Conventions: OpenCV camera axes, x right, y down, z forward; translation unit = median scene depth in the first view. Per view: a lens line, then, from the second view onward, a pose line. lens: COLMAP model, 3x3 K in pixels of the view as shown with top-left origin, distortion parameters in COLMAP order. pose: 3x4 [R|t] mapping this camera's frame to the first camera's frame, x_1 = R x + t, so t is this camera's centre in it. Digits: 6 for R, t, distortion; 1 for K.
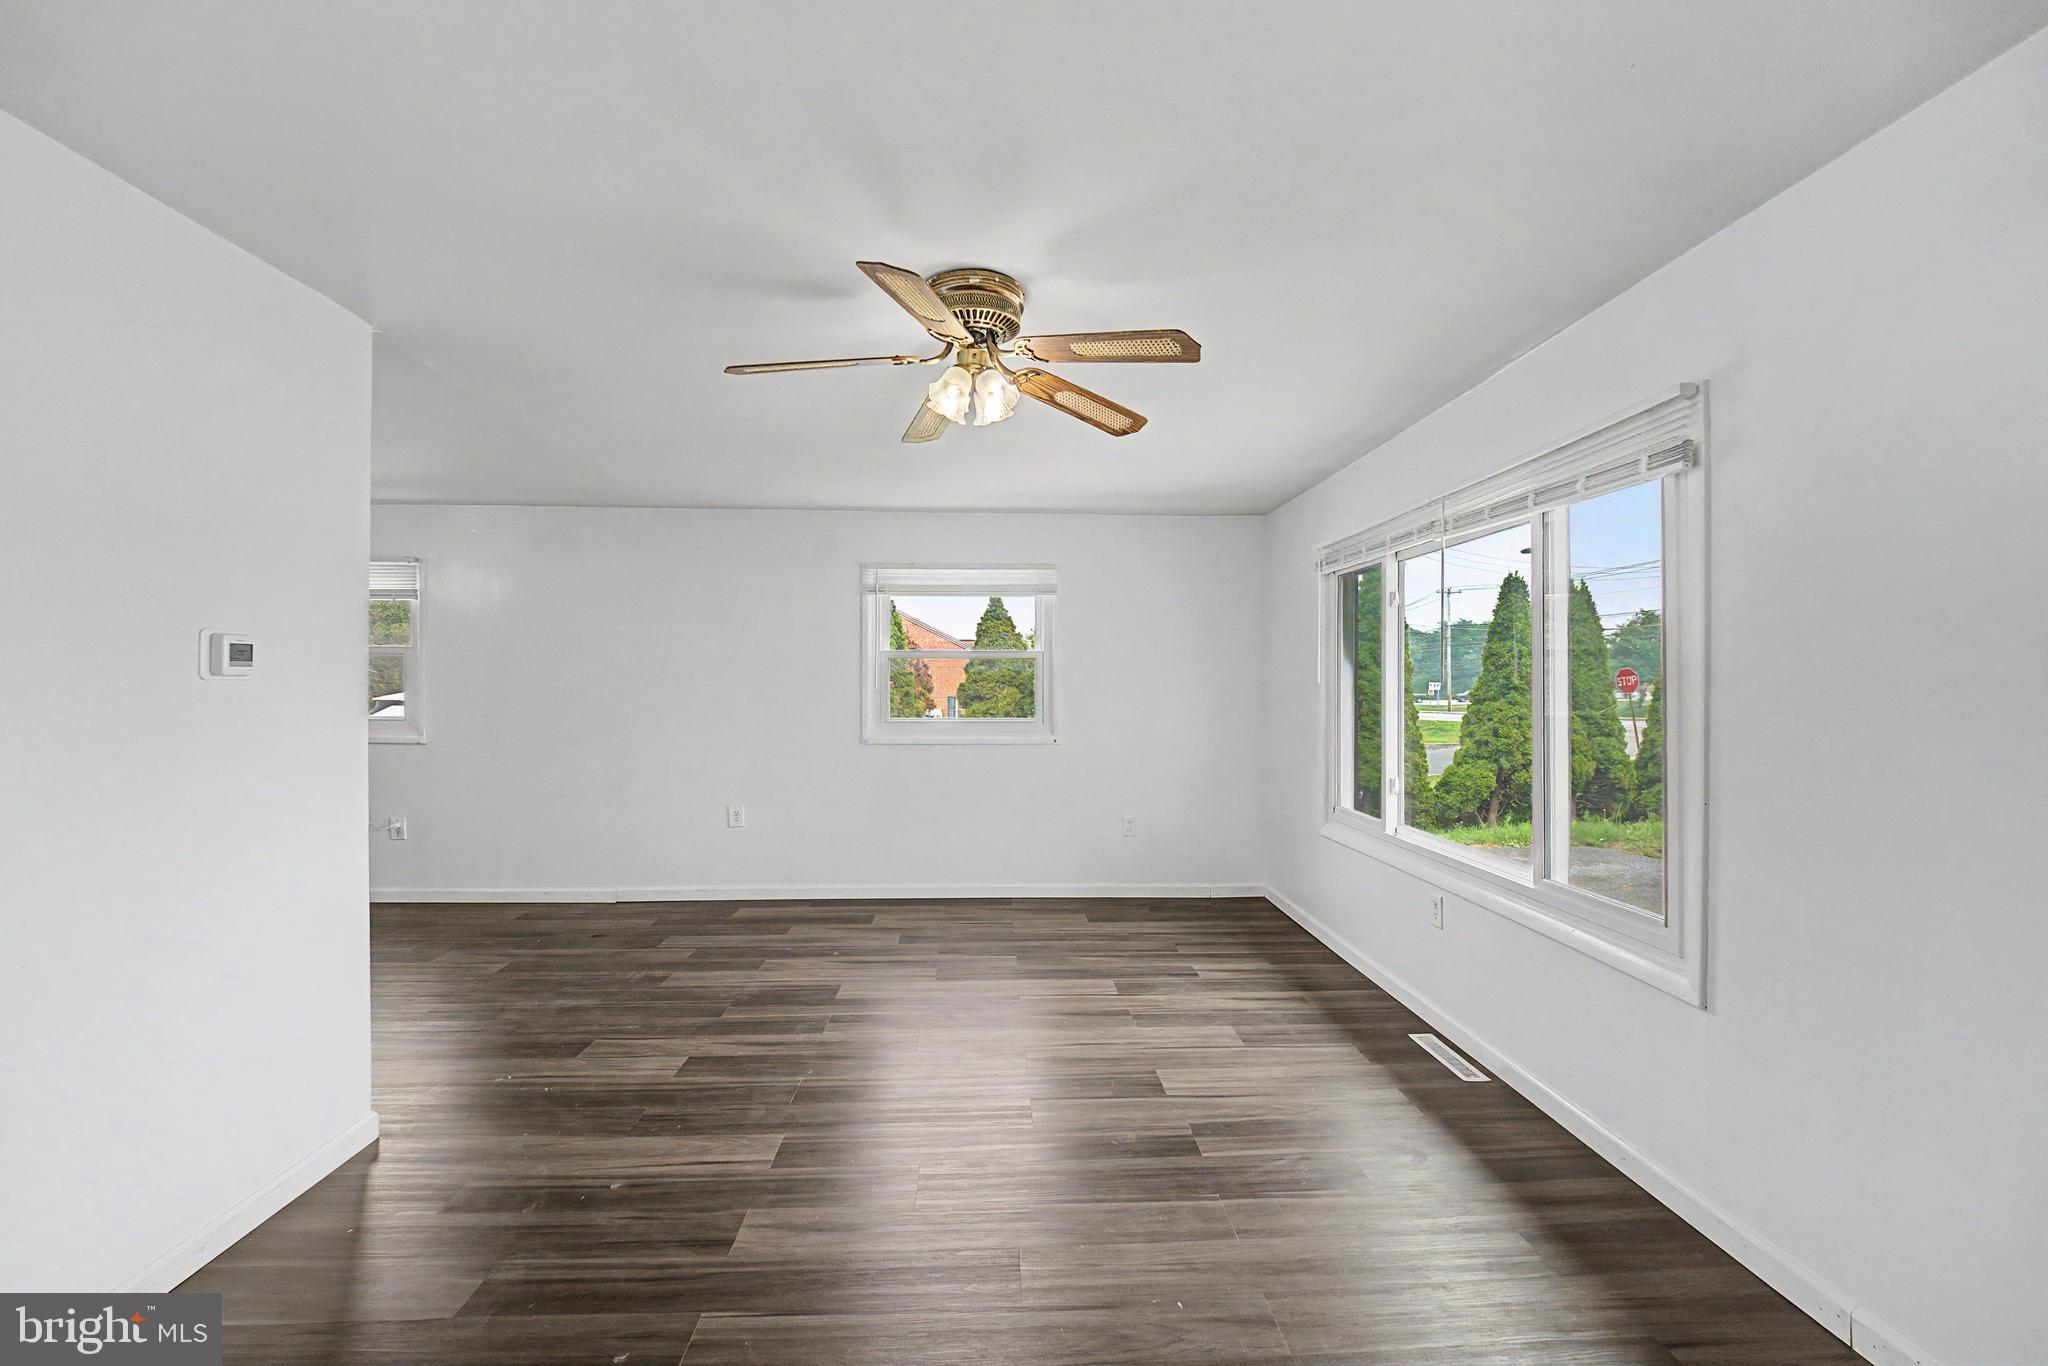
lens RADIAL K [[834.3, 0, 1022.0], [0, 834.3, 695.1], [0, 0, 1]] dist [0.000775, -0.000192]
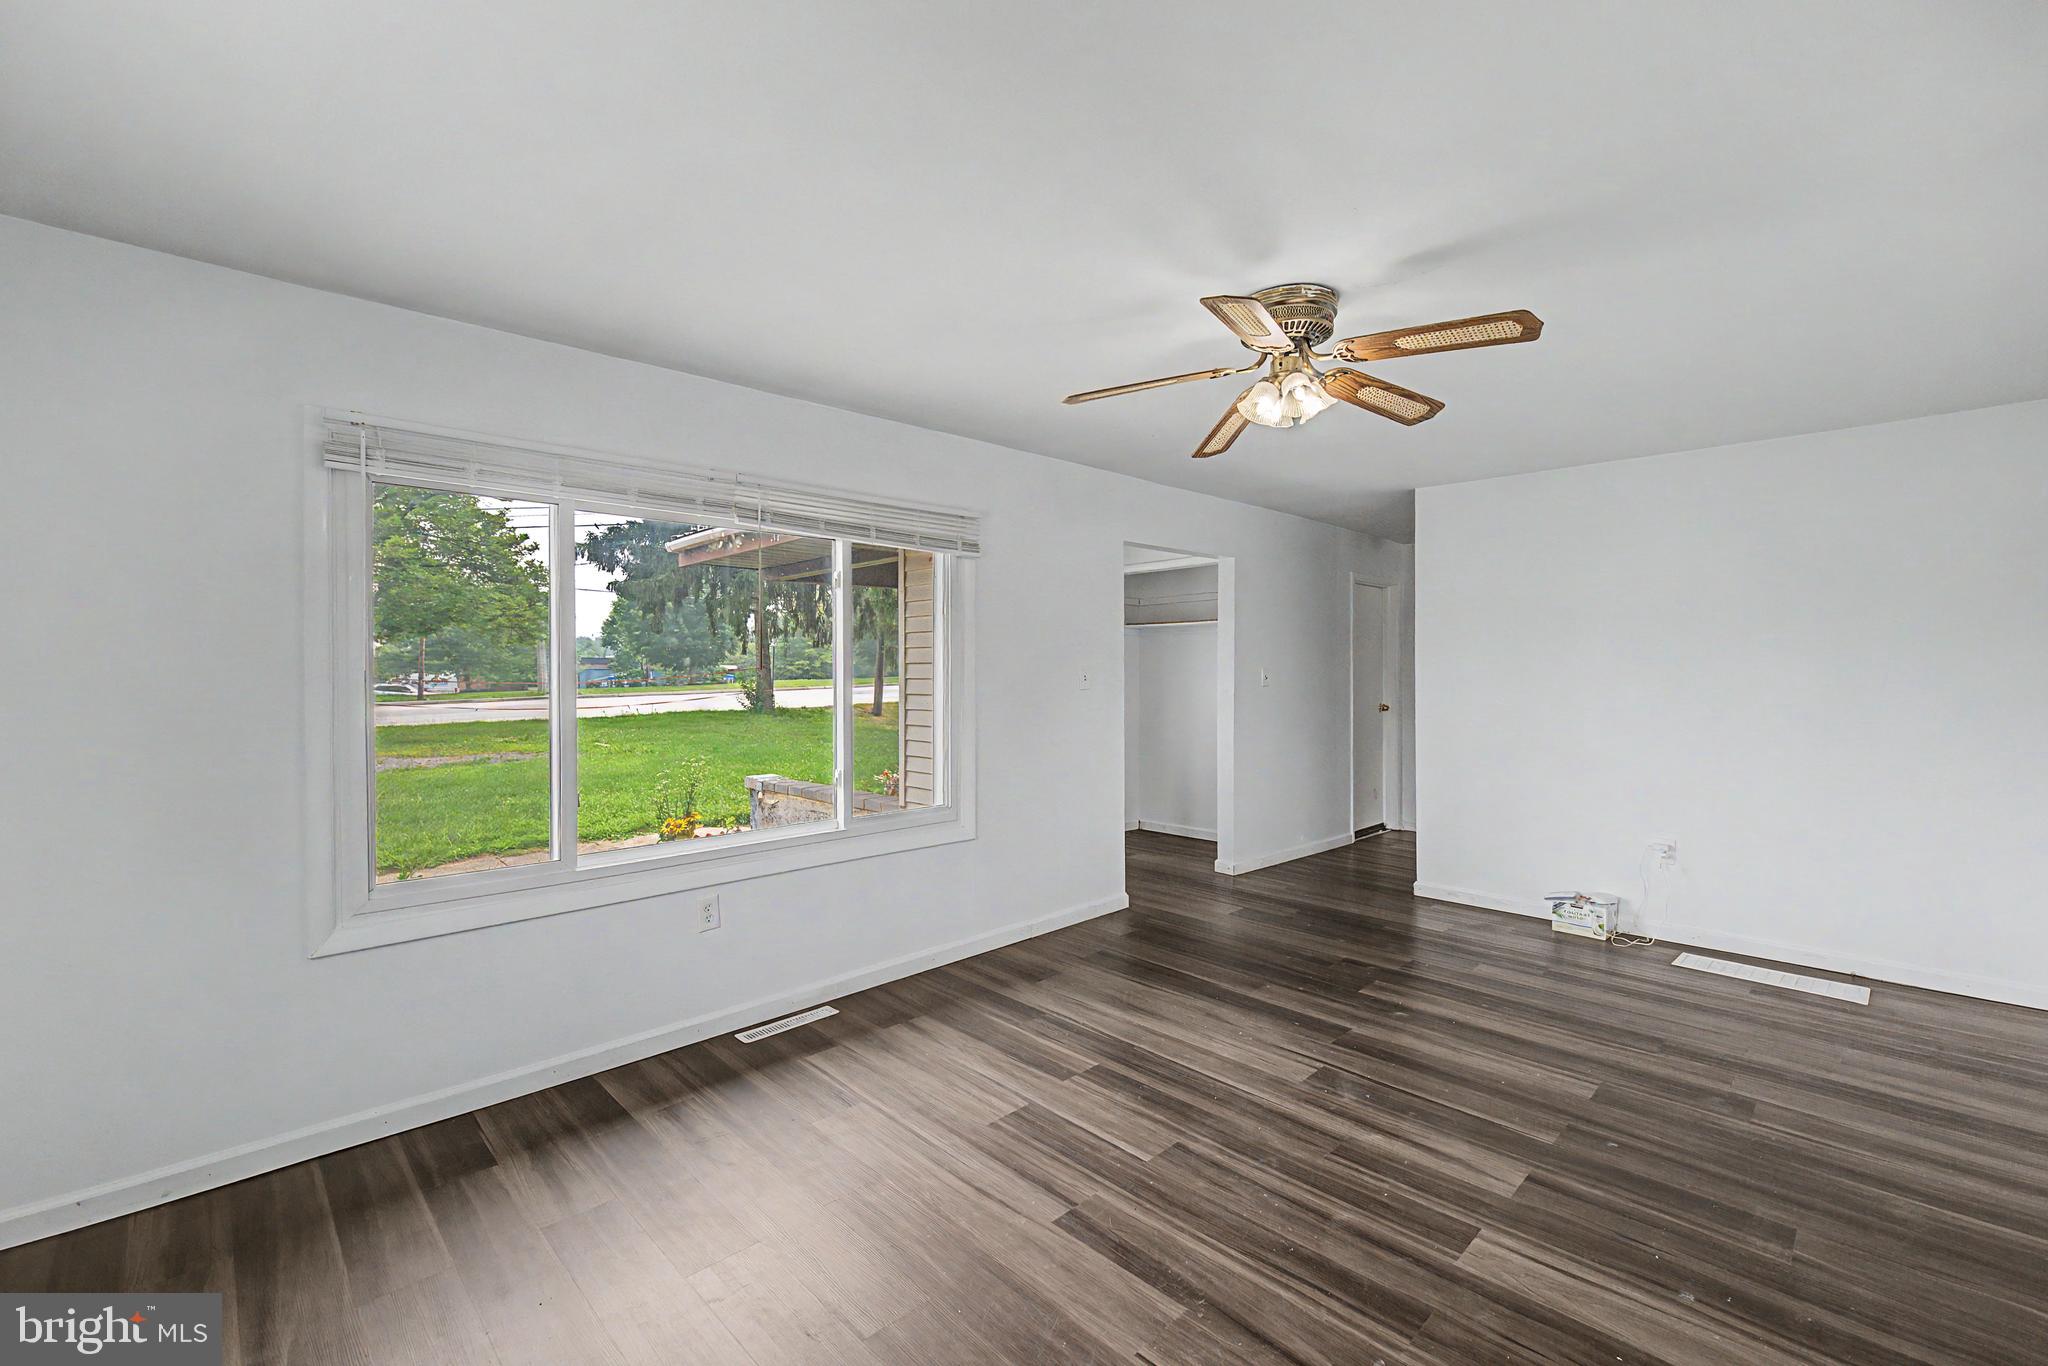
lens RADIAL K [[849.9, 0, 1024.0], [0, 849.9, 683.0], [0, 0, 1]] dist [-0.035815, -0.000094]
pose [[-0.662661, -0.007133, 0.748886, -0.366167], [0.019198, 0.999464, 0.026507, -0.014768], [-0.748674, 0.031942, -0.662169, 1.118138]]
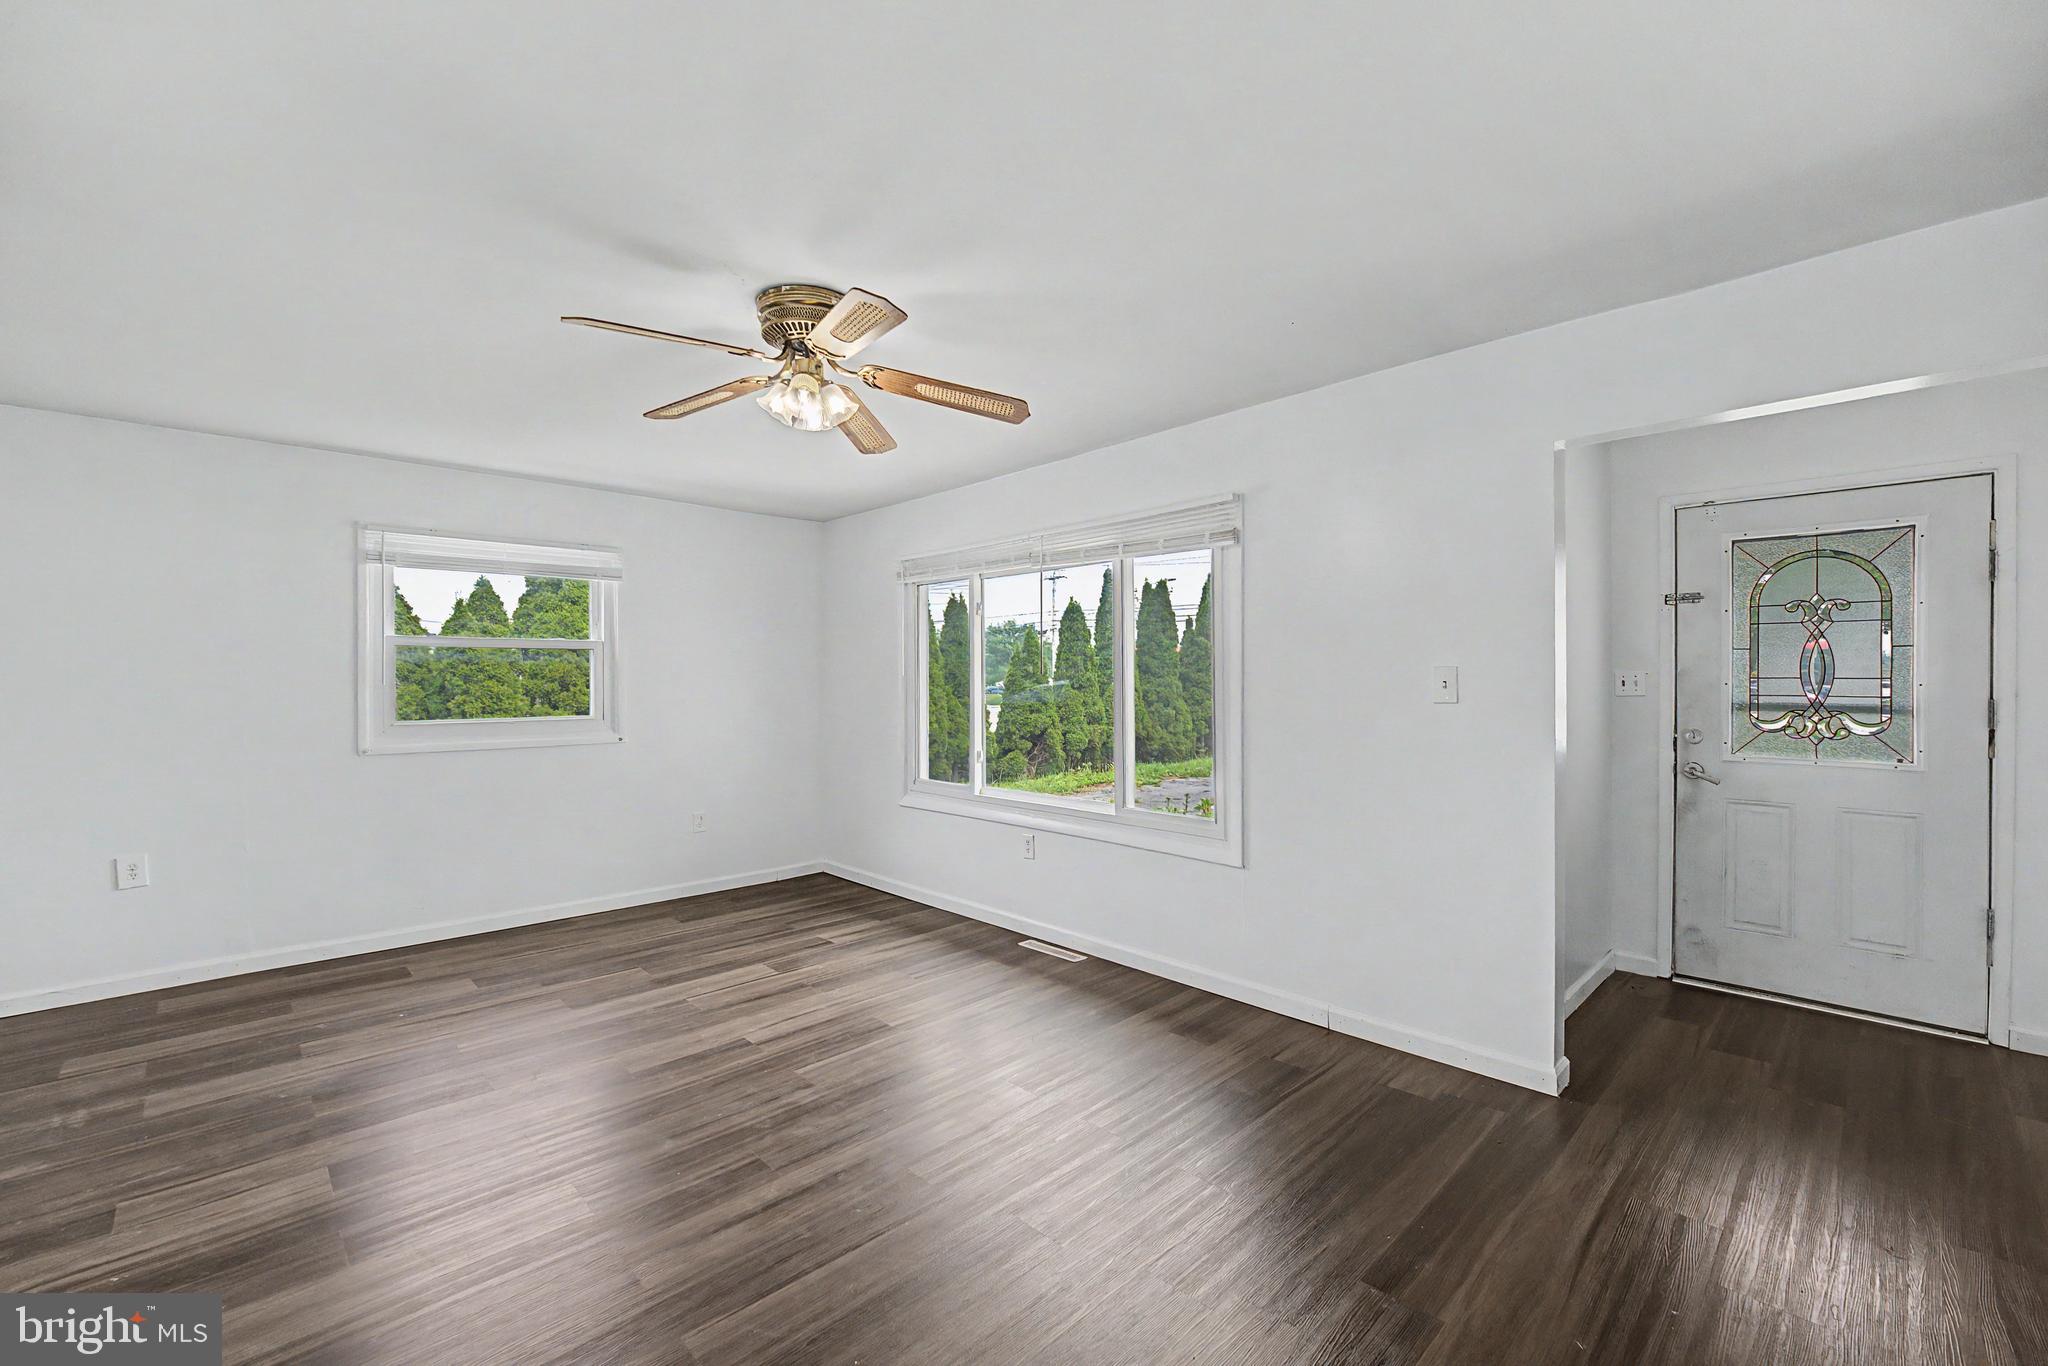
lens RADIAL K [[839.3, 0, 1026.9], [0, 839.3, 680.2], [0, 0, 1]] dist [-0.017914, -0.000123]
pose [[0.743566, -0.005760, 0.668638, -0.319603], [0.013824, 0.999882, -0.006760, 0.004413], [-0.668520, 0.014270, 0.743557, 0.012814]]
